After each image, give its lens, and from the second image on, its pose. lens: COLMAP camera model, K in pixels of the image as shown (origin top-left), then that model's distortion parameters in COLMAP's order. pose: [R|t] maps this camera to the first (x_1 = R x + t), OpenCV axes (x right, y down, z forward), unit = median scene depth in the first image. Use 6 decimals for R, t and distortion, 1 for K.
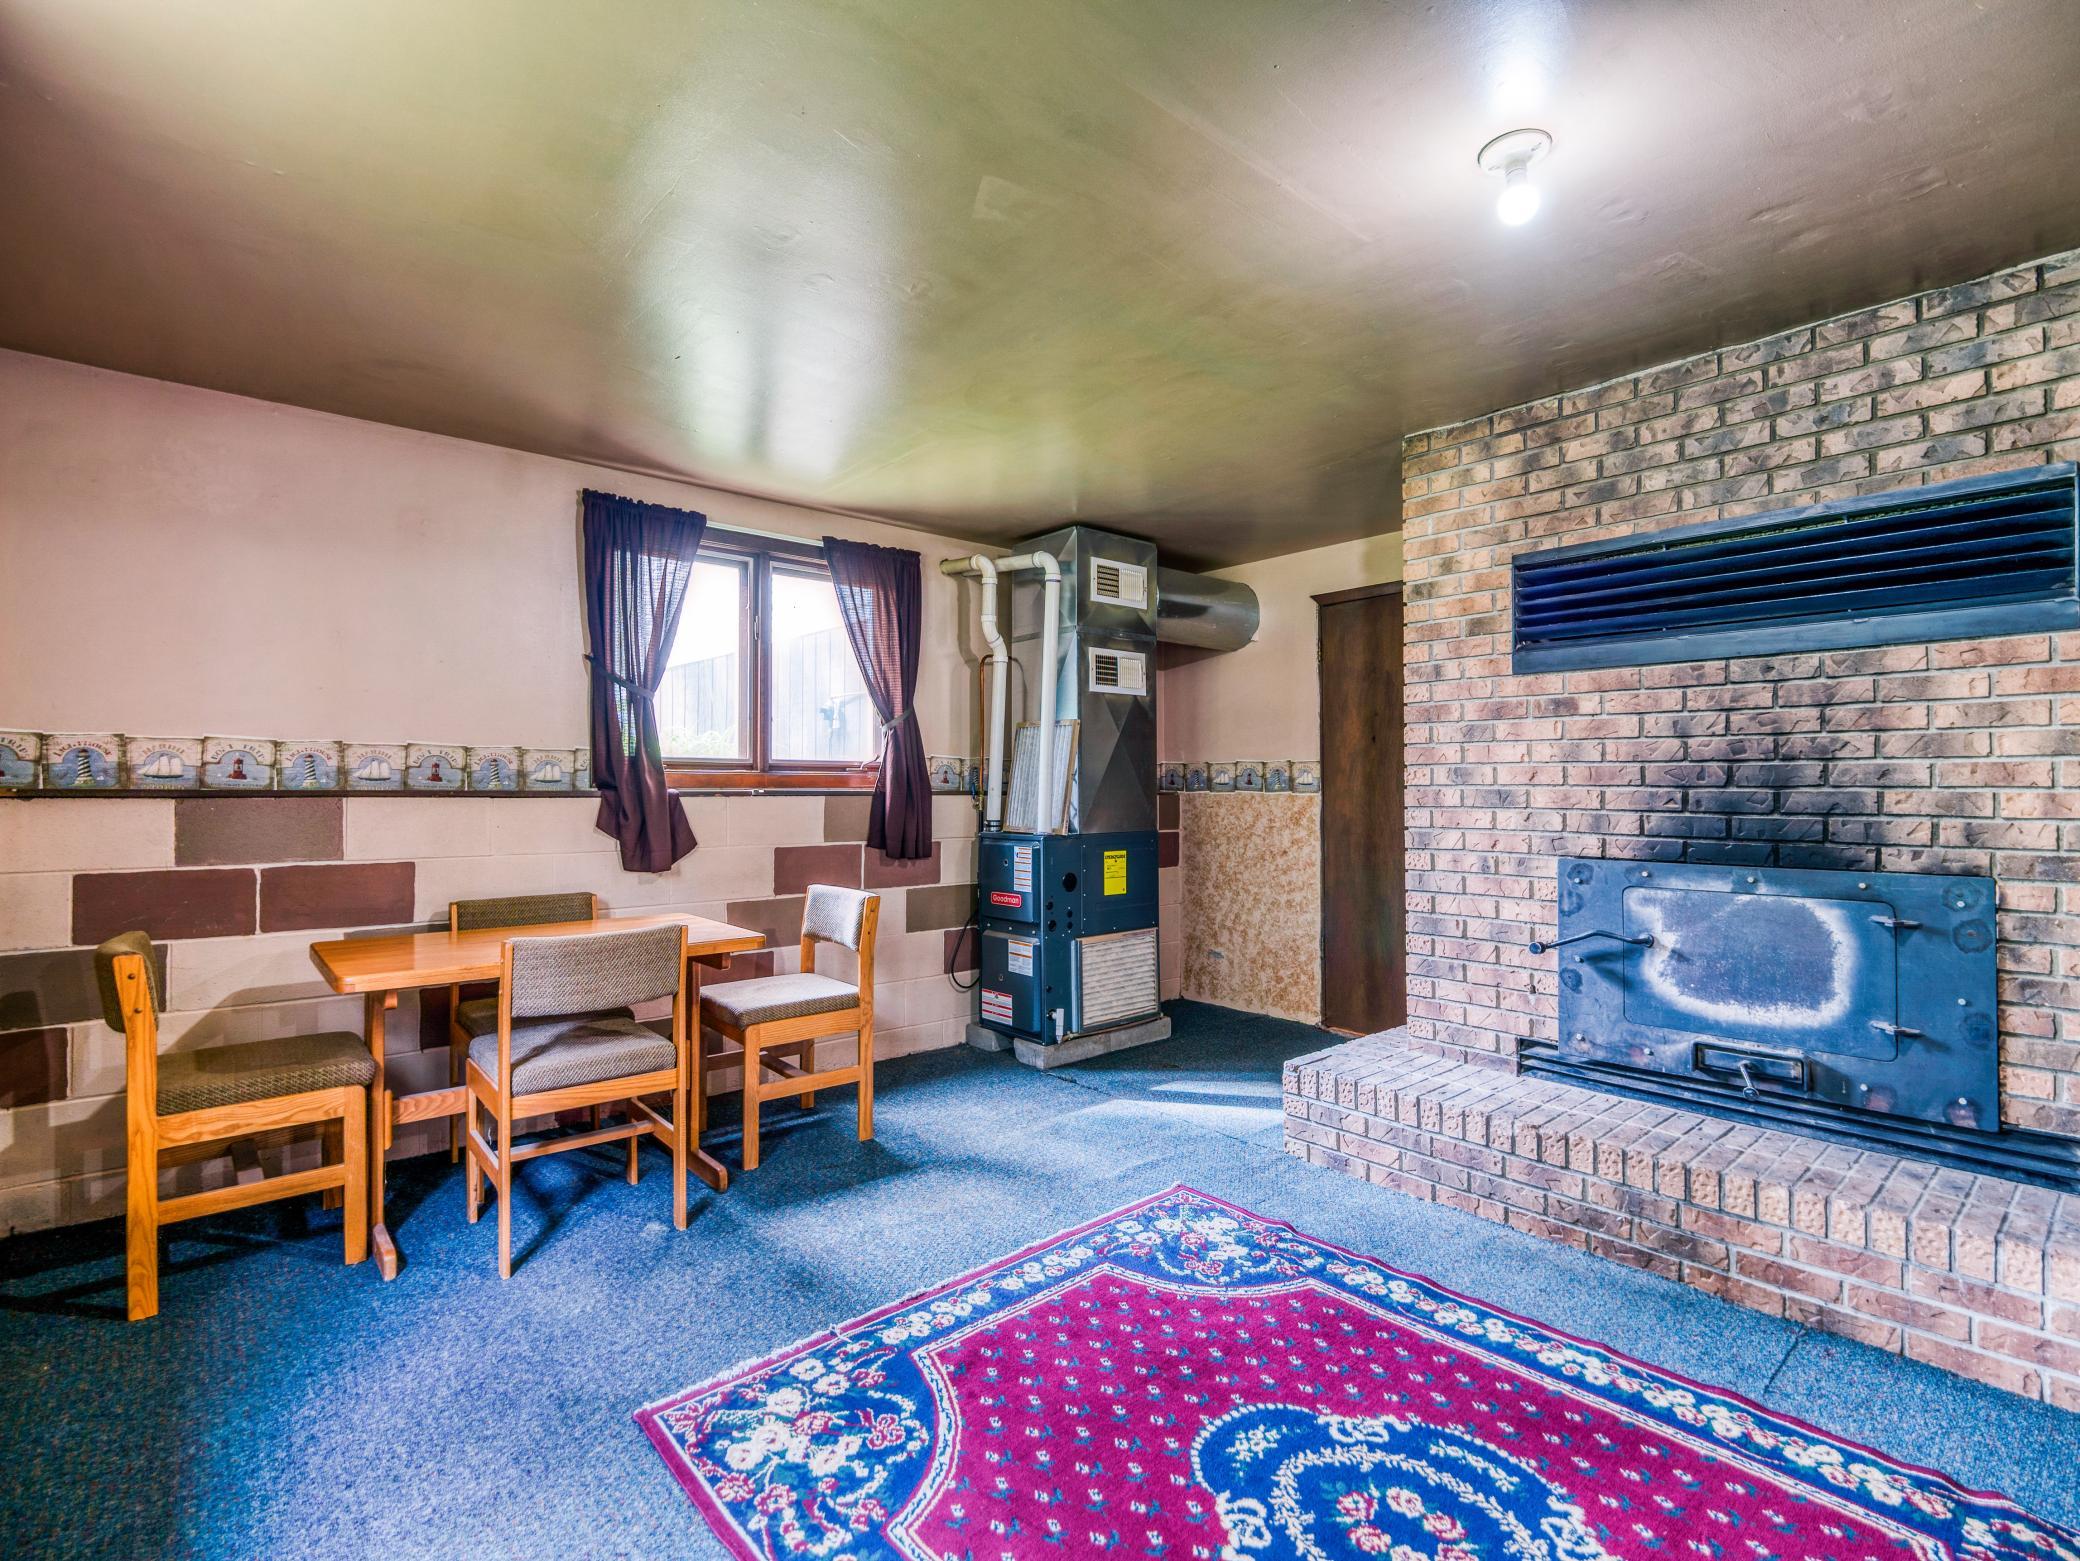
lens RADIAL K [[1006.0, 0, 1042.2], [0, 1006.0, 781.3], [0, 0, 1]] dist [-0.005163, -0.002119]
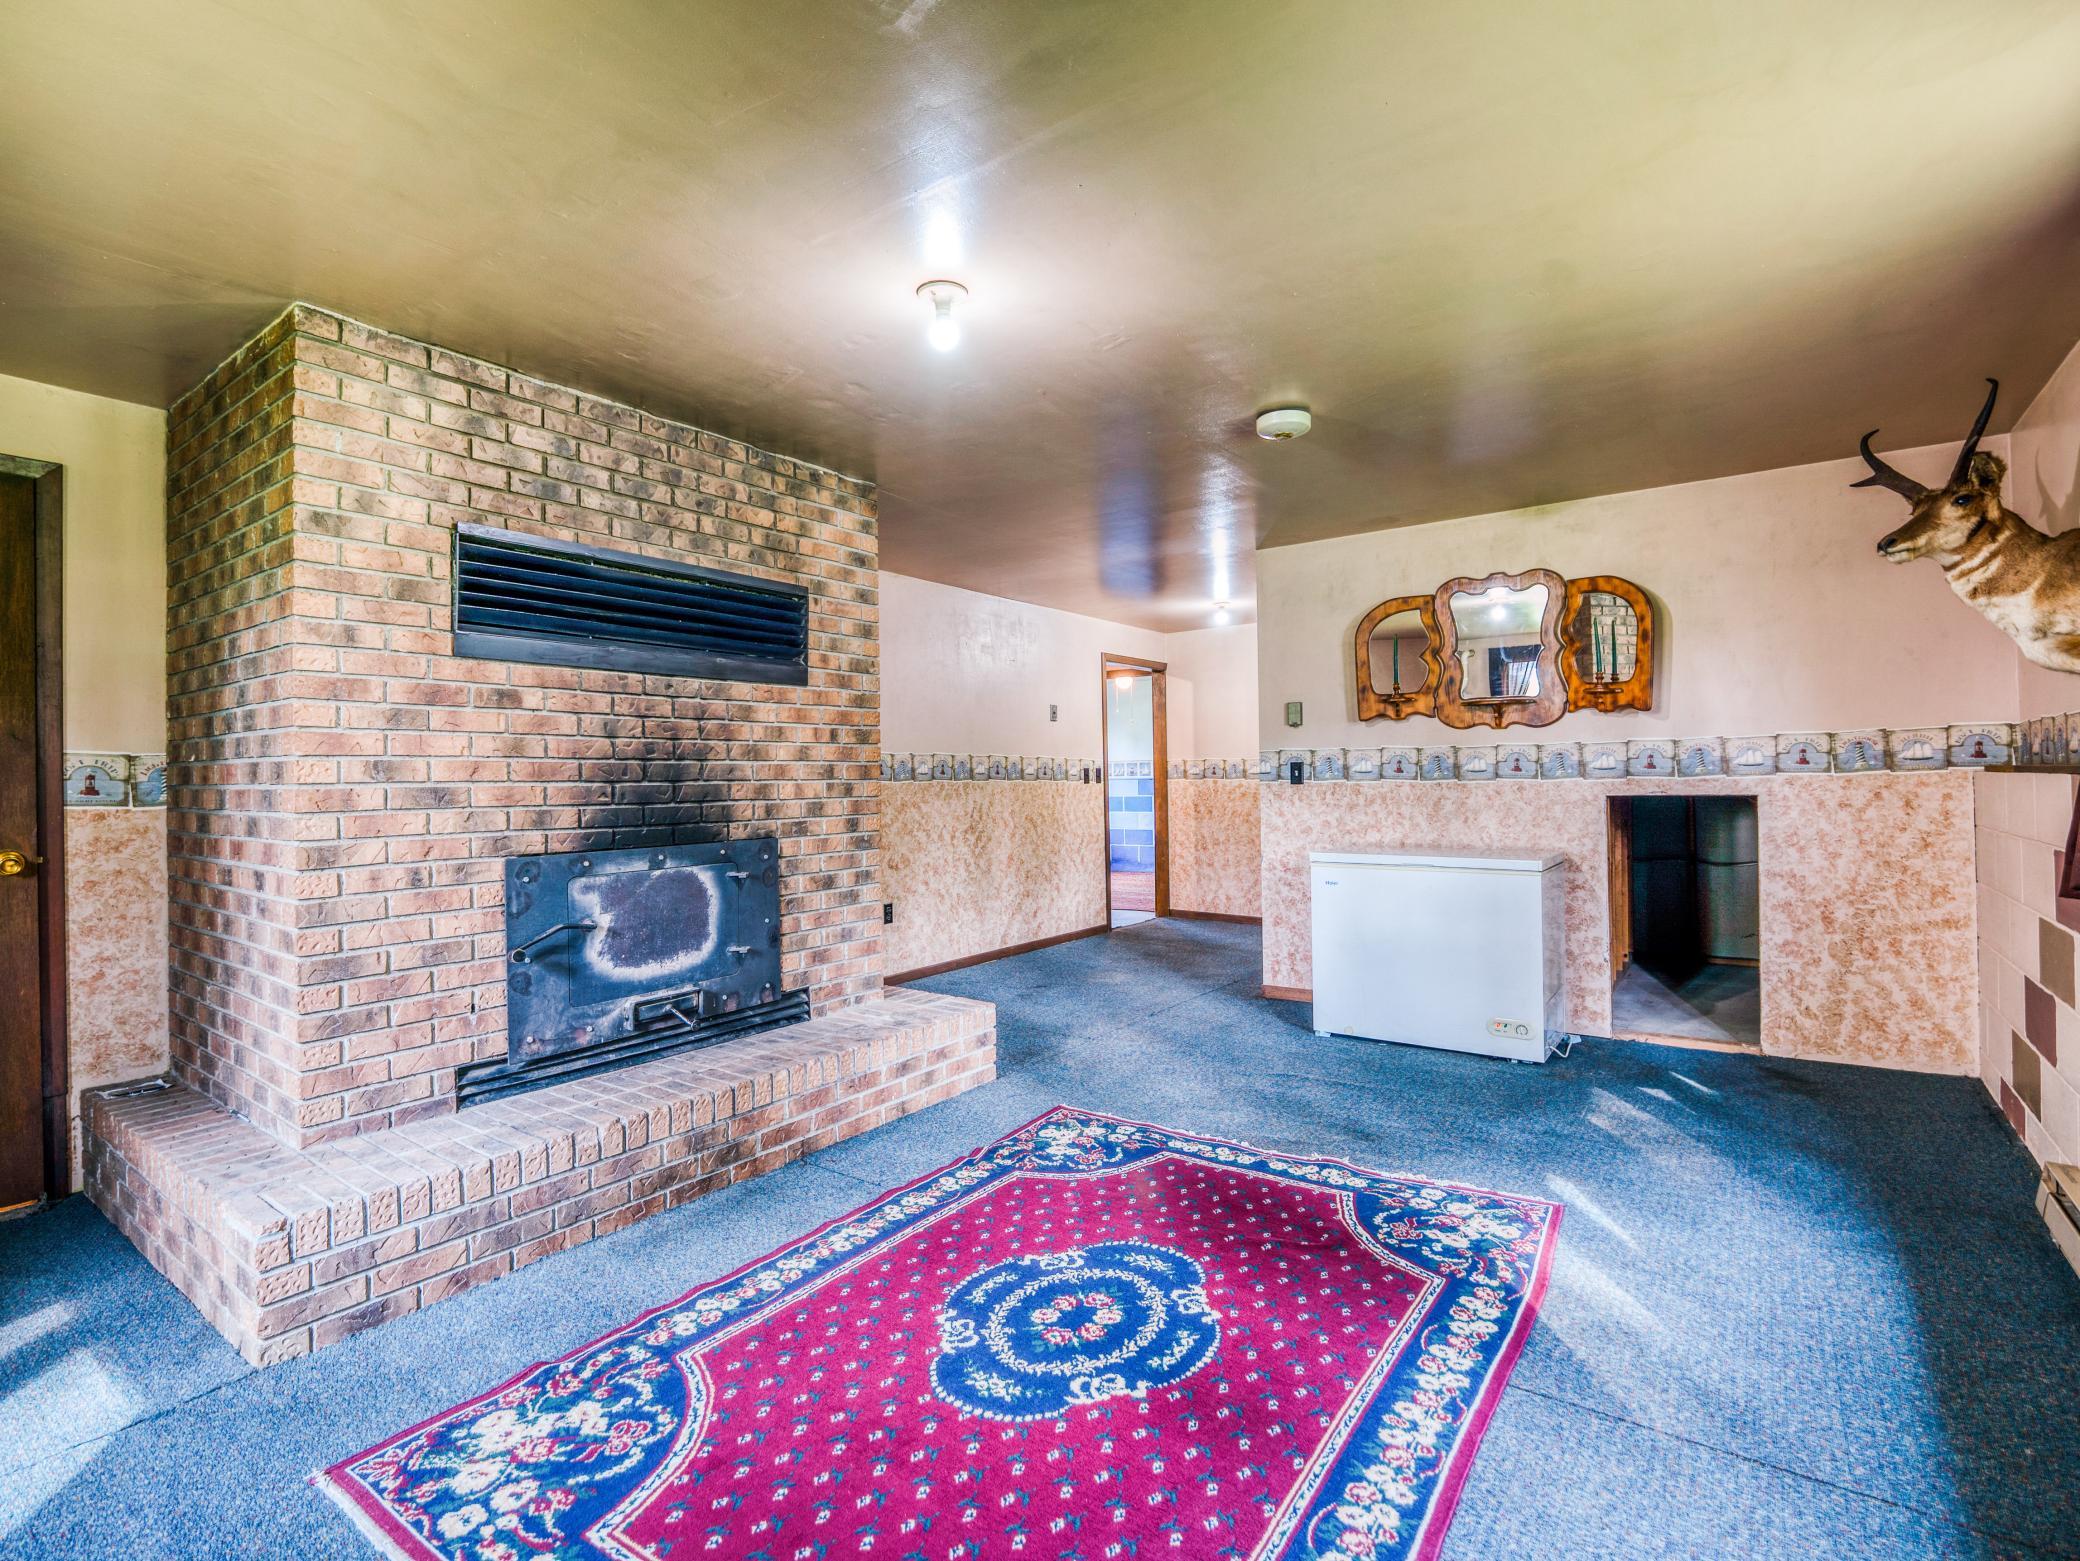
lens RADIAL K [[1006.0, 0, 1041.0], [0, 1006.0, 776.4], [0, 0, 1]] dist [-0.005163, -0.002119]
pose [[-0.226362, 0.002362, 0.974040, -0.590835], [0.007781, 0.999970, -0.000617, 0.004279], [-0.974012, 0.007440, -0.226374, 0.824668]]
